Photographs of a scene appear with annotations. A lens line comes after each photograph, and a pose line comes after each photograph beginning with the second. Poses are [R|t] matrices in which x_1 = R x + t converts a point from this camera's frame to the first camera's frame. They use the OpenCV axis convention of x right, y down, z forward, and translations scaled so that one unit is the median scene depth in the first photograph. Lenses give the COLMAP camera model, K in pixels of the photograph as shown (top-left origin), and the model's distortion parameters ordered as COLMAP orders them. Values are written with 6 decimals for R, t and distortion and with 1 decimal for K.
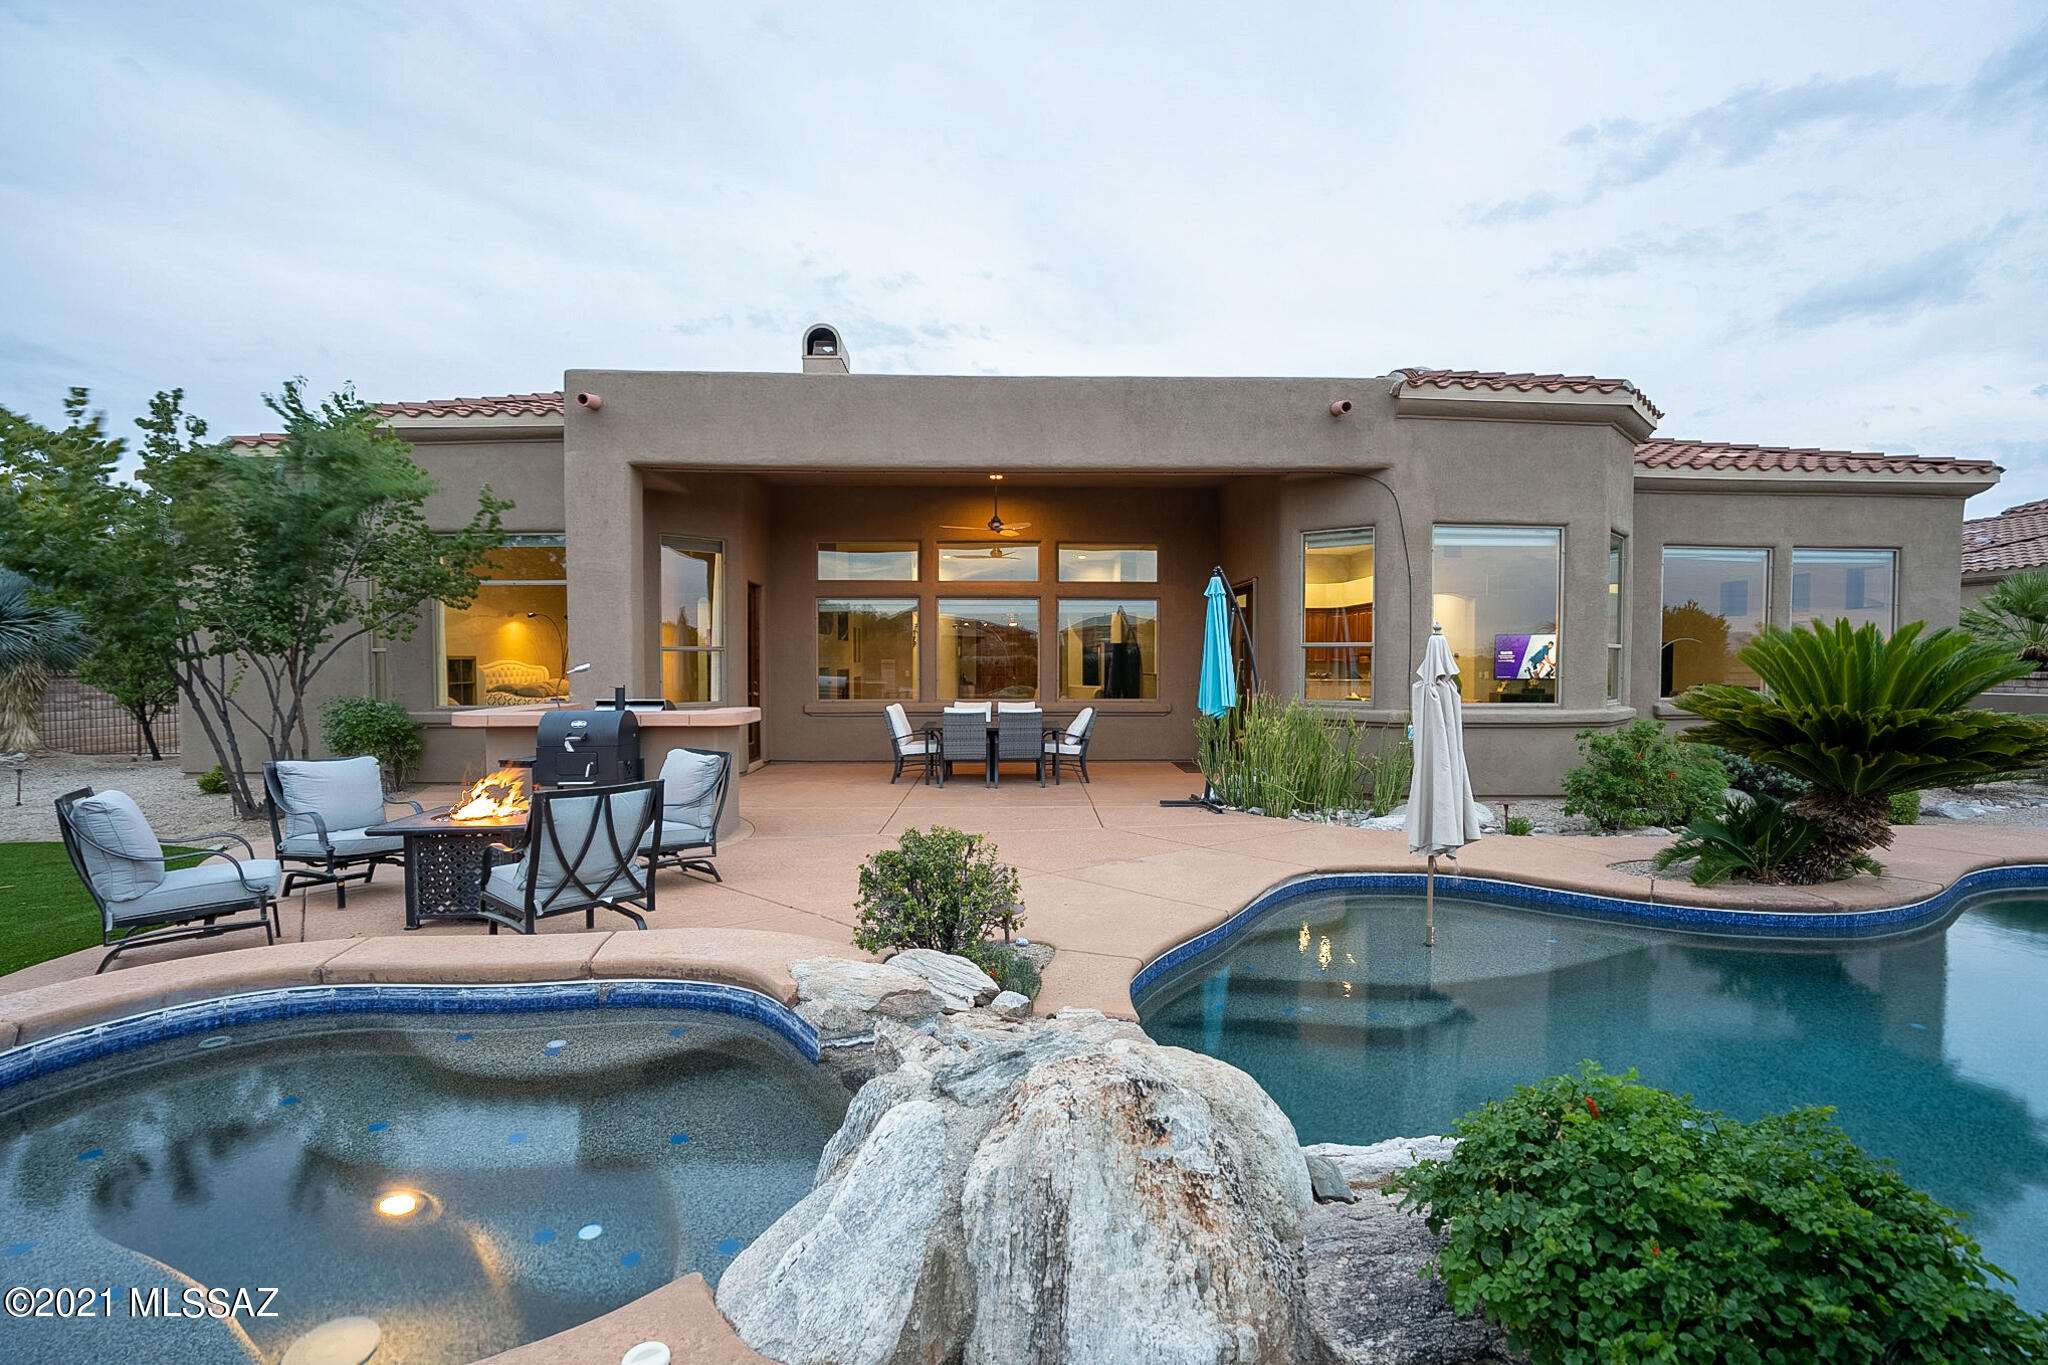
lens RADIAL K [[964.5, 0, 1027.5], [0, 964.5, 689.3], [0, 0, 1]] dist [-0.067817, 0.031848]
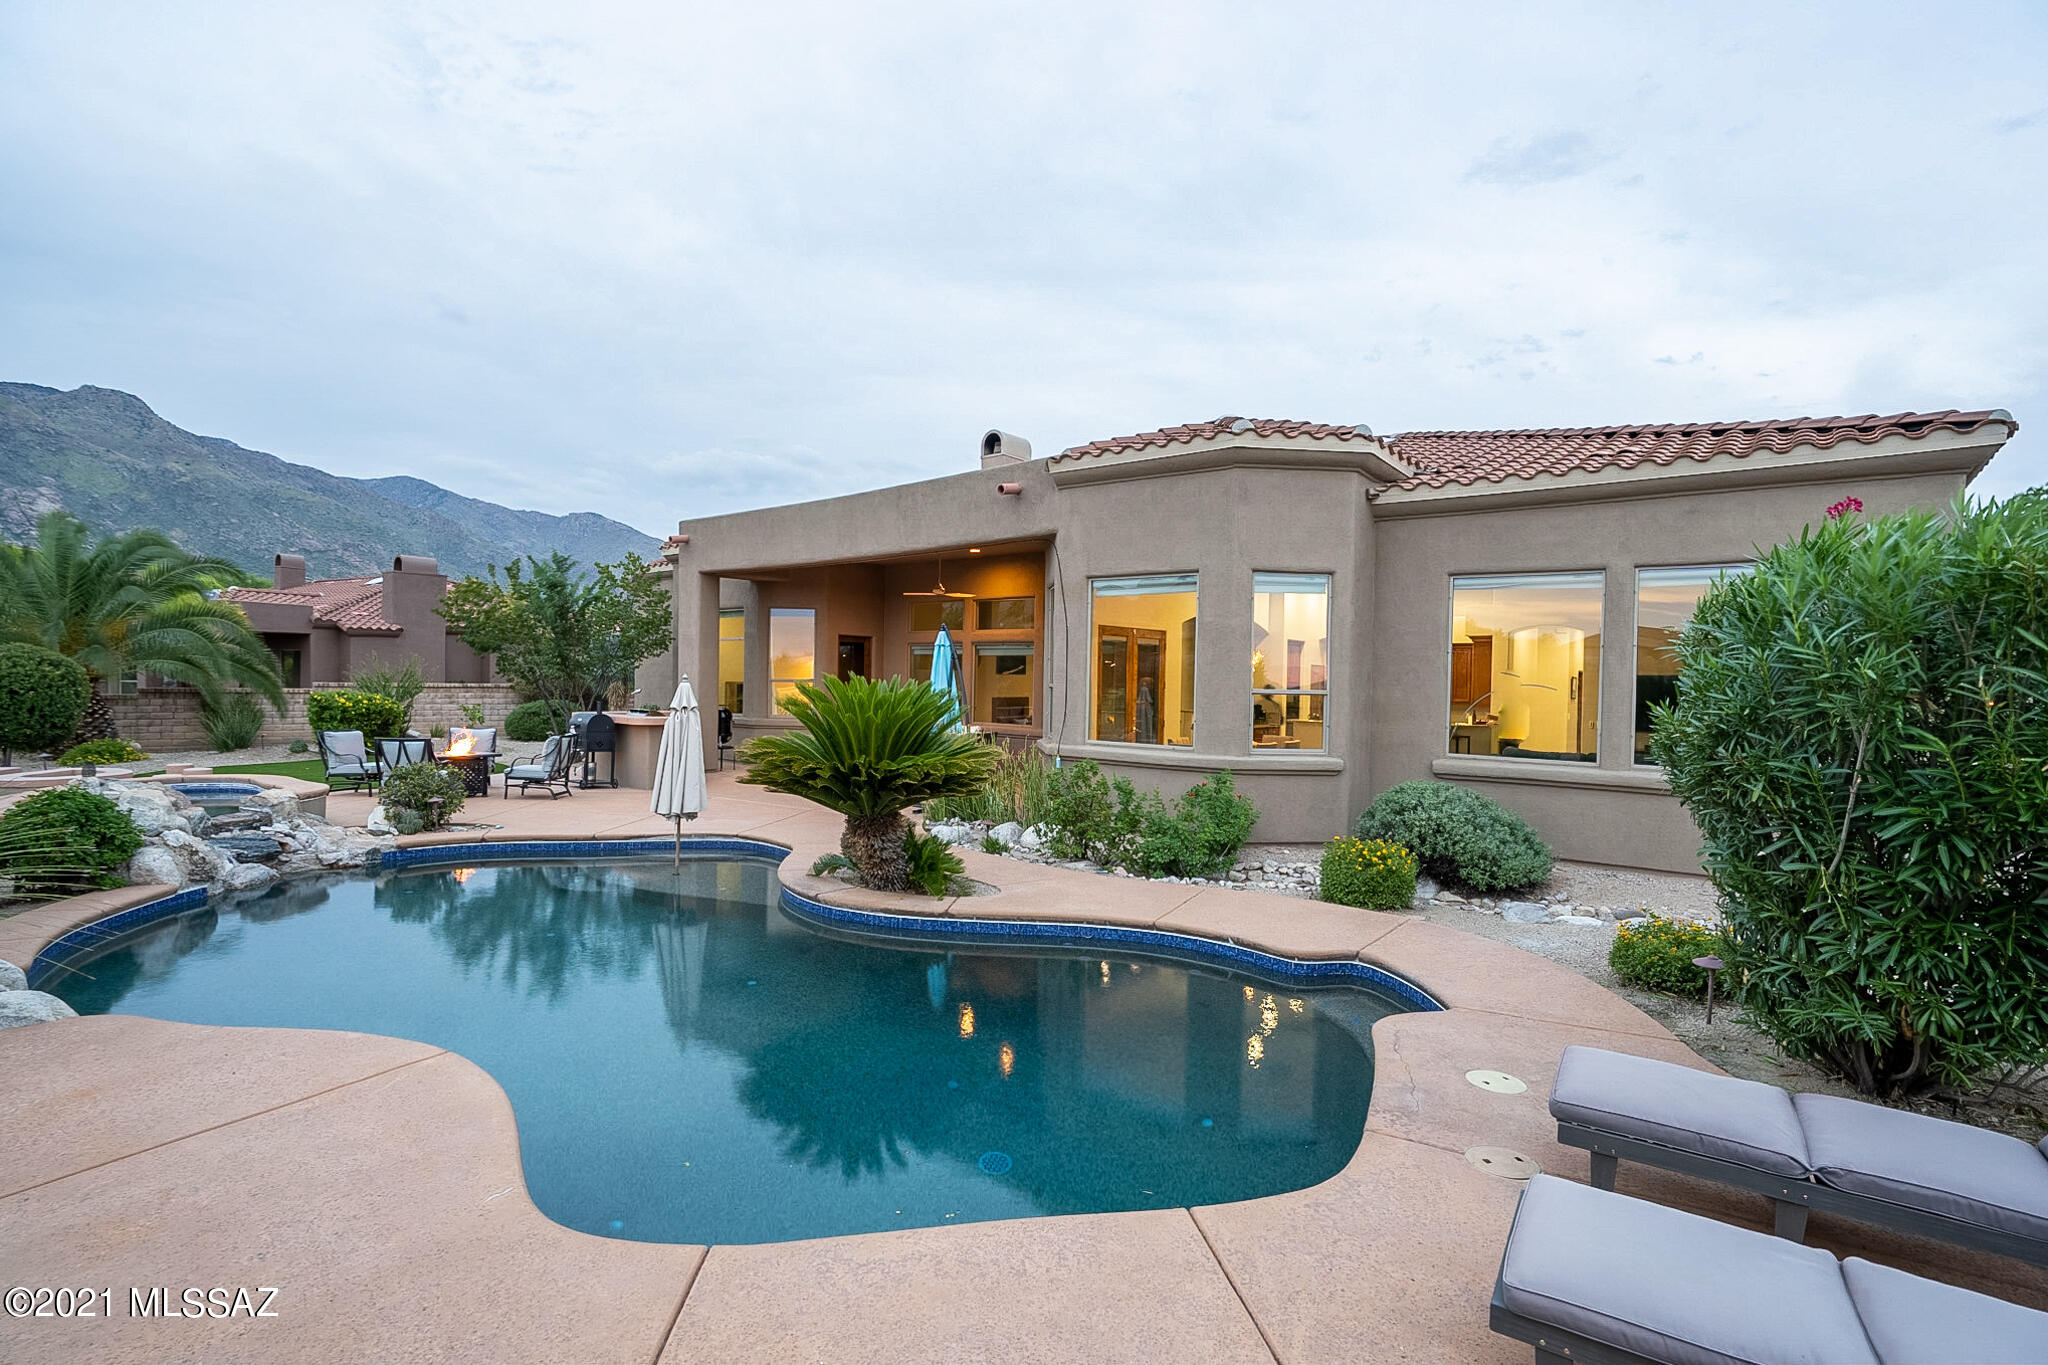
lens RADIAL K [[964.5, 0, 1027.5], [0, 964.5, 689.3], [0, 0, 1]] dist [-0.067817, 0.031848]
pose [[0.743025, 0.020701, -0.668943, 0.977536], [-0.037383, 0.999245, -0.010601, -0.026045], [0.668218, 0.032884, 0.743238, 0.100728]]
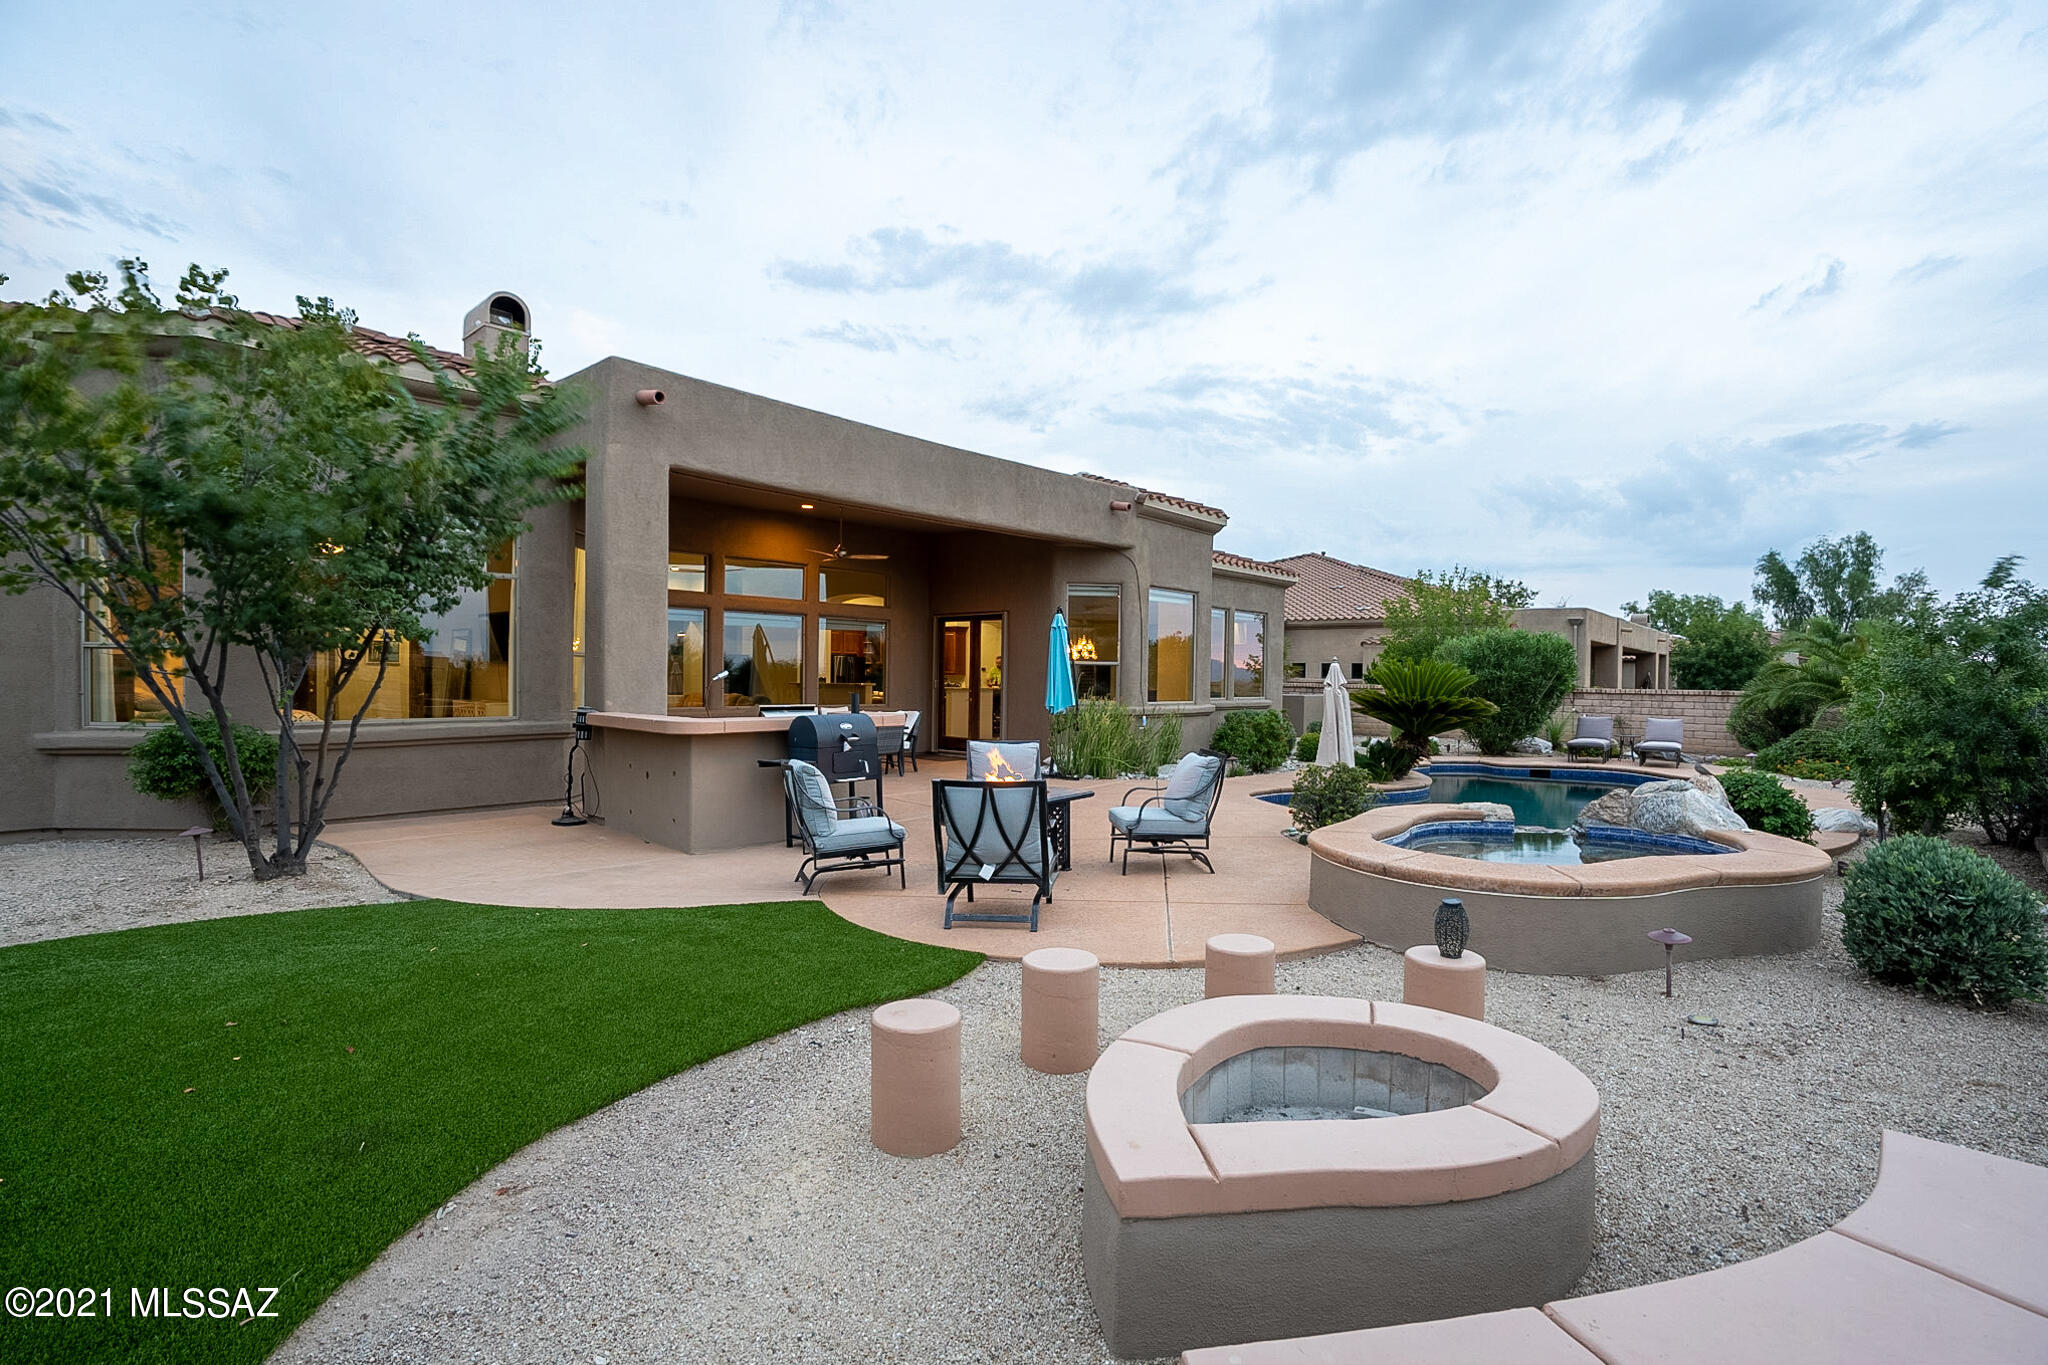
lens RADIAL K [[946.4, 0, 1024.0], [0, 946.4, 682.5], [0, 0, 1]] dist [-0.044870, 0.012021]
pose [[0.702162, 0.000311, 0.712017, -0.699065], [0.006650, 0.999953, -0.006994, -0.007916], [-0.711986, 0.009646, 0.702127, 0.059019]]
